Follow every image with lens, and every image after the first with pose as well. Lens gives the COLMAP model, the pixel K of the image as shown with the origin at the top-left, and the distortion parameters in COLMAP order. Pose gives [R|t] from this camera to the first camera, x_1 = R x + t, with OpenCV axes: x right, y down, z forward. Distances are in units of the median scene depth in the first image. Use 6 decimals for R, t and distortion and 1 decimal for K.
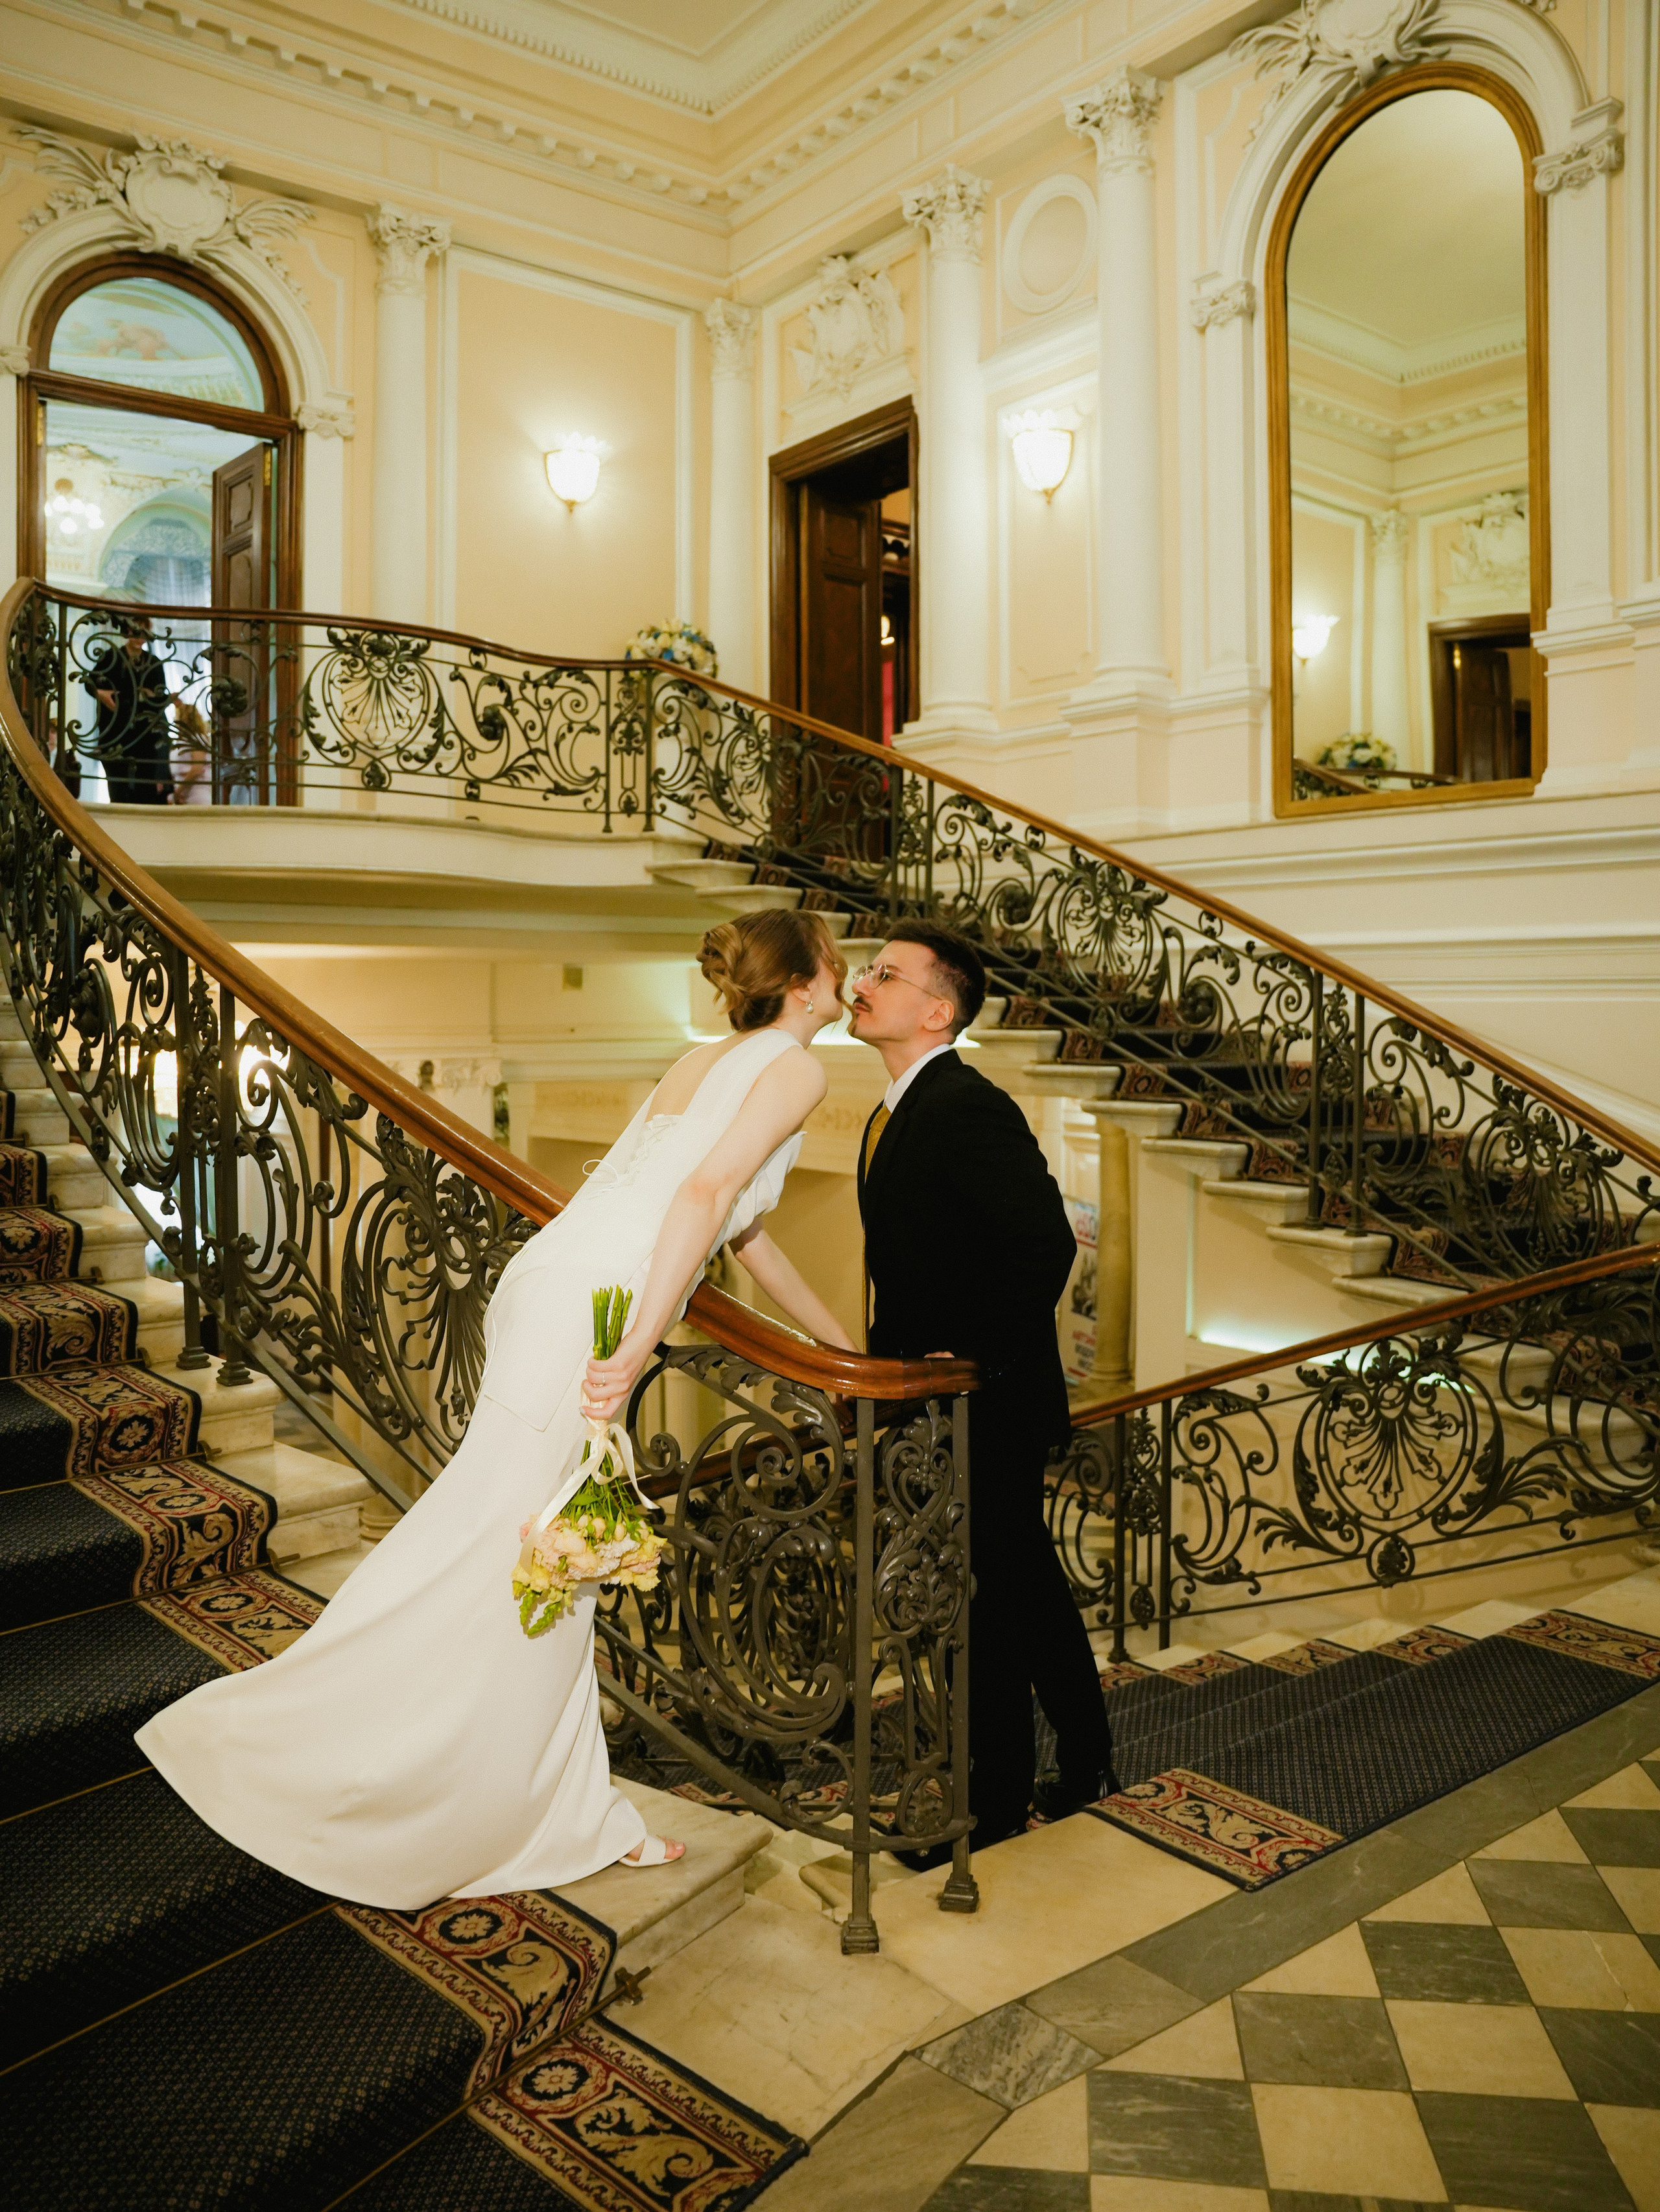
lens RADIAL K [[1687.4, 0, 800.5], [0, 1687.4, 982.0], [0, 0, 1]] dist [-0.112724, 0.110001]
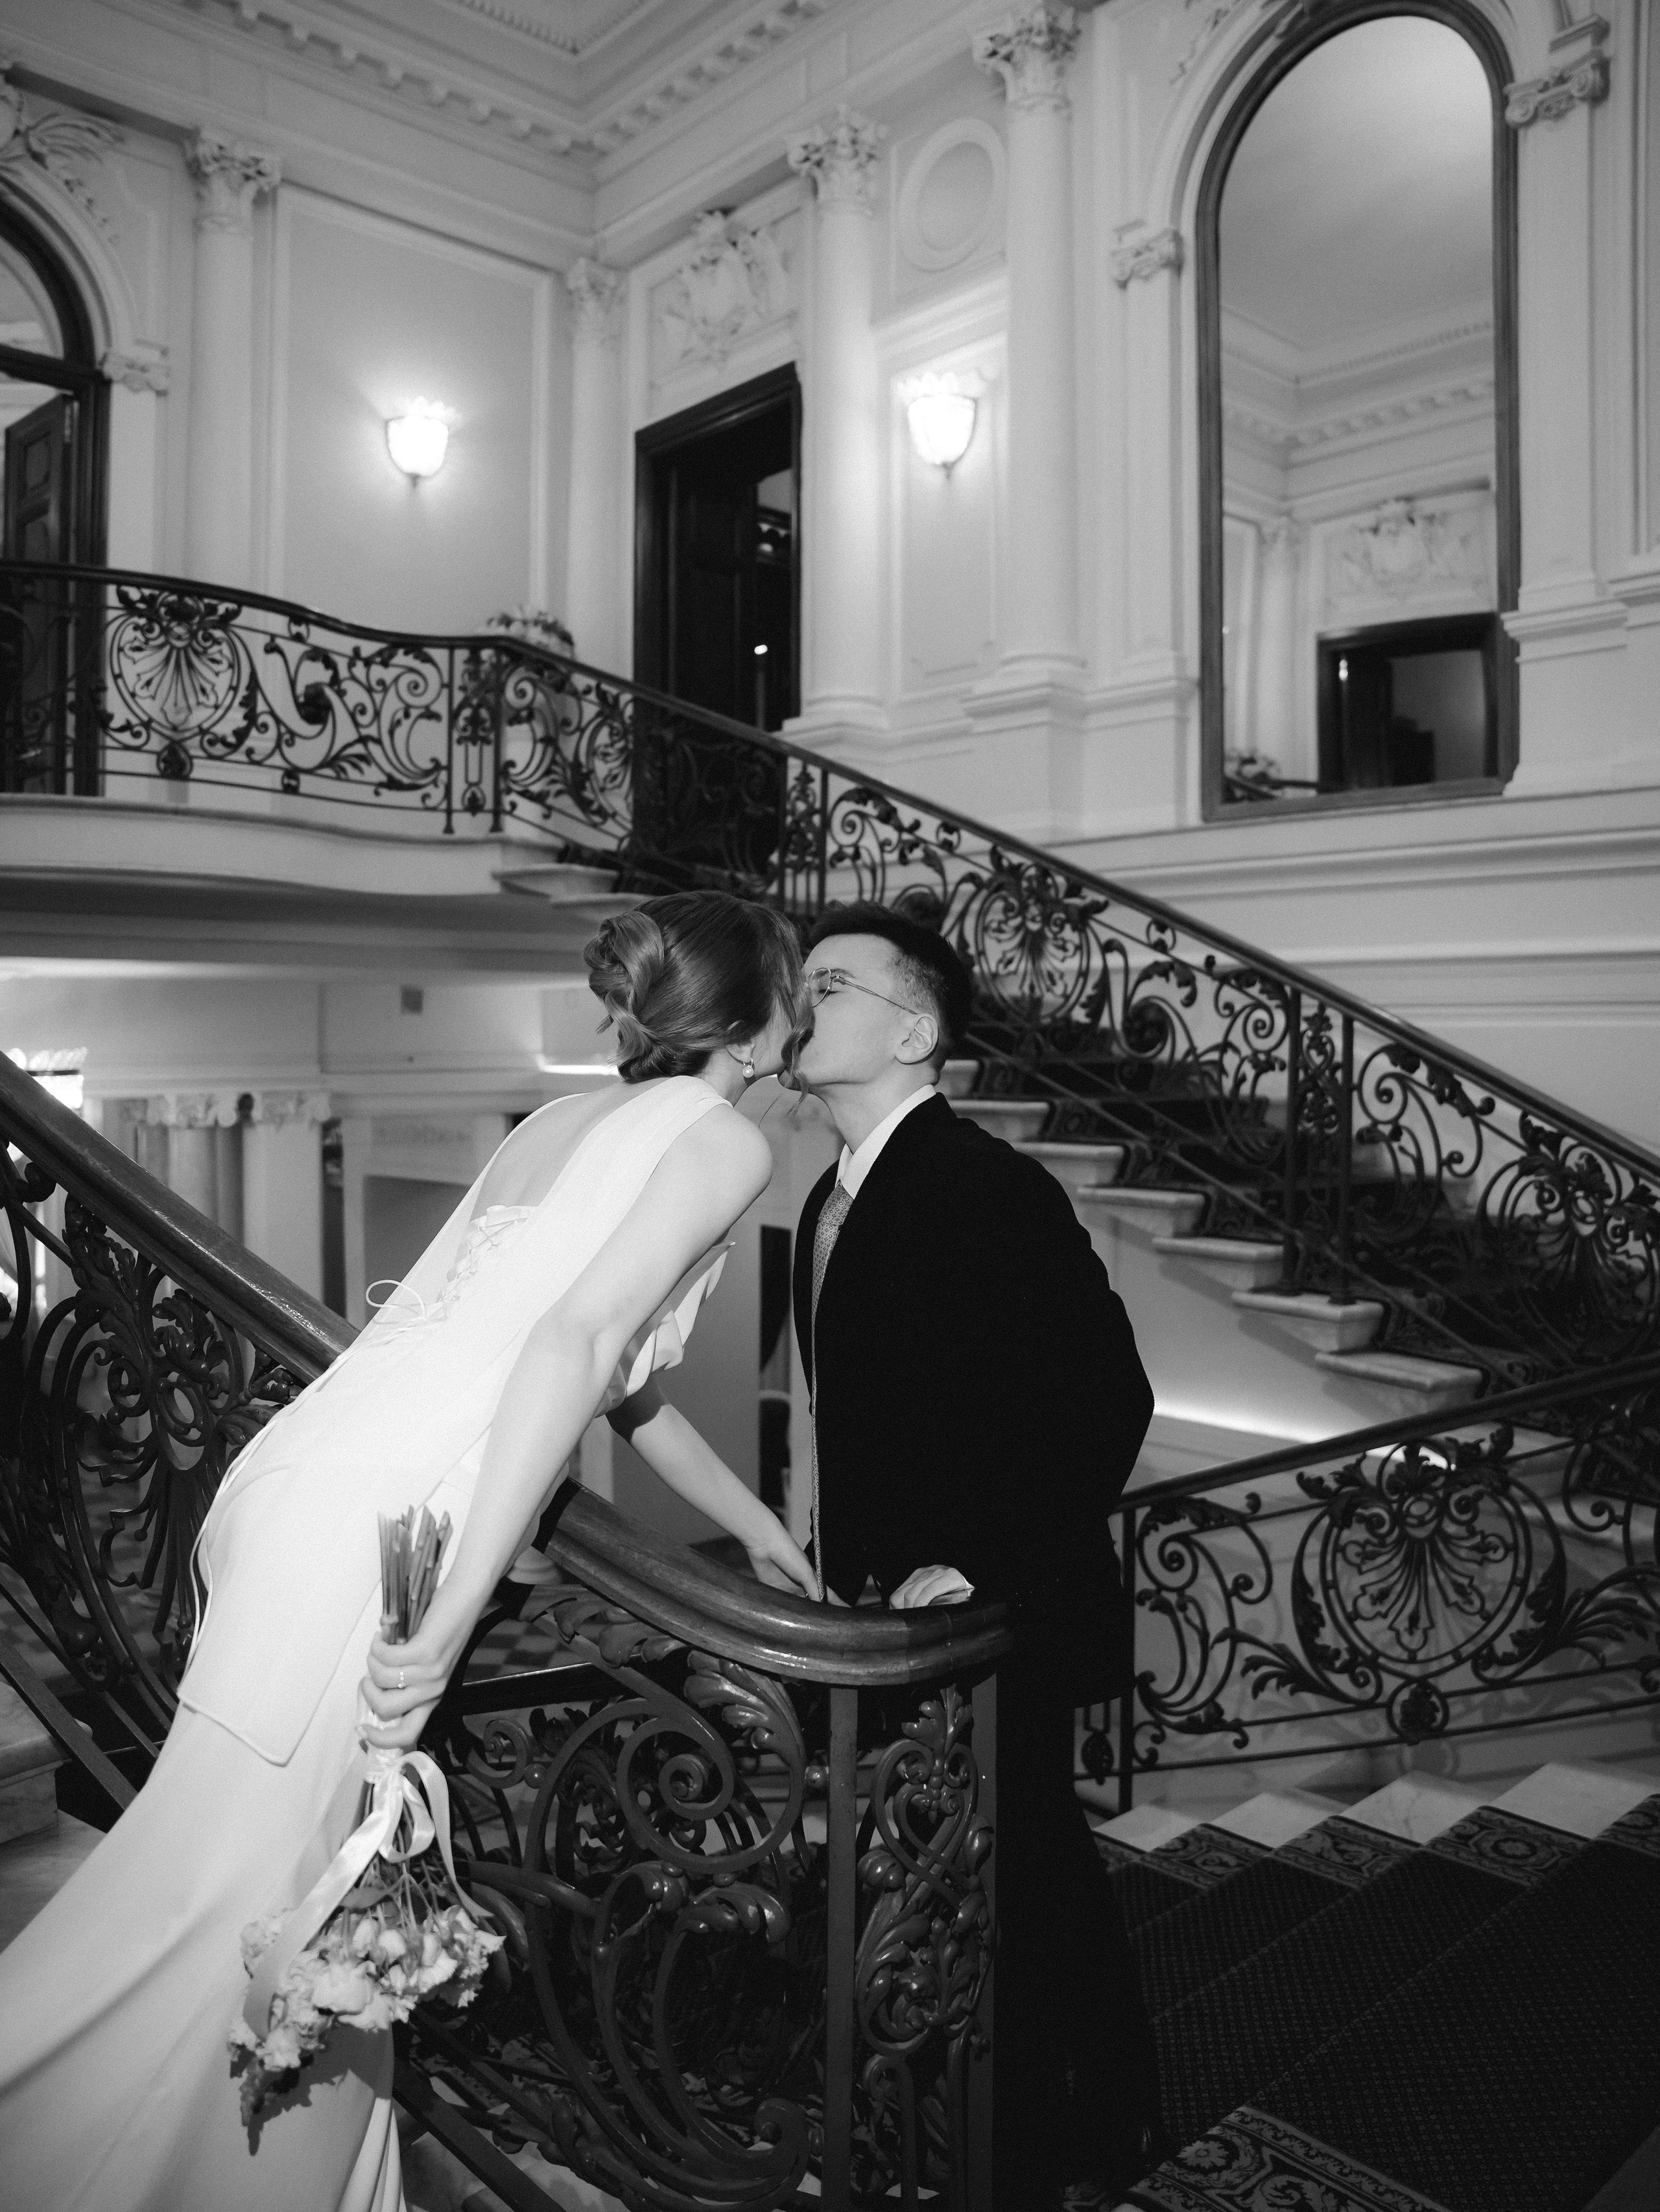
lens RADIAL K [[1684.2, 0, 843.1], [0, 1684.2, 976.8], [0, 0, 1]] dist [-0.128740, 0.118382]
pose [[0.993766, 0.003559, 0.111429, -0.009738], [-0.001379, 0.999806, -0.019642, 0.002865], [-0.111478, 0.019366, 0.993578, 0.146674]]
